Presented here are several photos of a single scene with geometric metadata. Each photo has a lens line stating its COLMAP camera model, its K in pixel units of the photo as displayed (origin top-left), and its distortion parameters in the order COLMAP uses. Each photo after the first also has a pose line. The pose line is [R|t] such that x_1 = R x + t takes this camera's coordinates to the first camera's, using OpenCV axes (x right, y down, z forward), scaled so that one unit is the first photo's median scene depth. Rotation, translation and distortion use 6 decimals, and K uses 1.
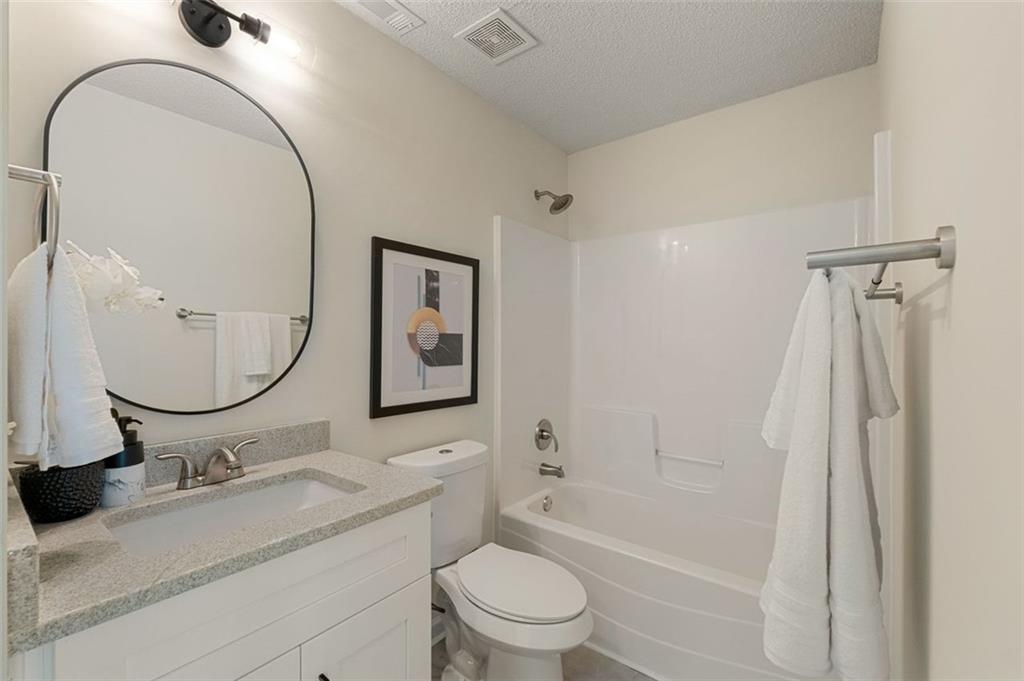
lens RADIAL K [[439.0, 0, 509.9], [0, 439.0, 337.1], [0, 0, 1]] dist [0.010413, -0.001282]
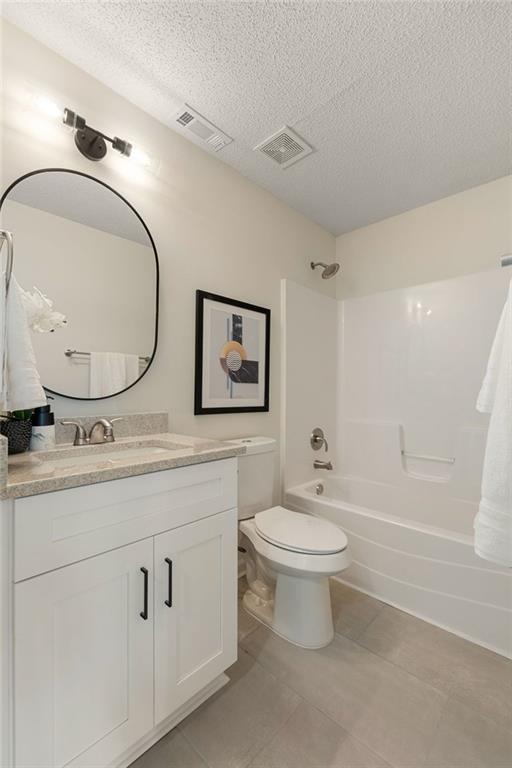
lens RADIAL K [[329.3, 0, 262.9], [0, 329.3, 386.2], [0, 0, 1]] dist [0.010413, -0.001282]
pose [[0.995966, 0.001915, -0.089712, 0.000594], [-0.002856, 0.999942, -0.010369, 0.095996], [0.089687, 0.010583, 0.995914, -0.052308]]
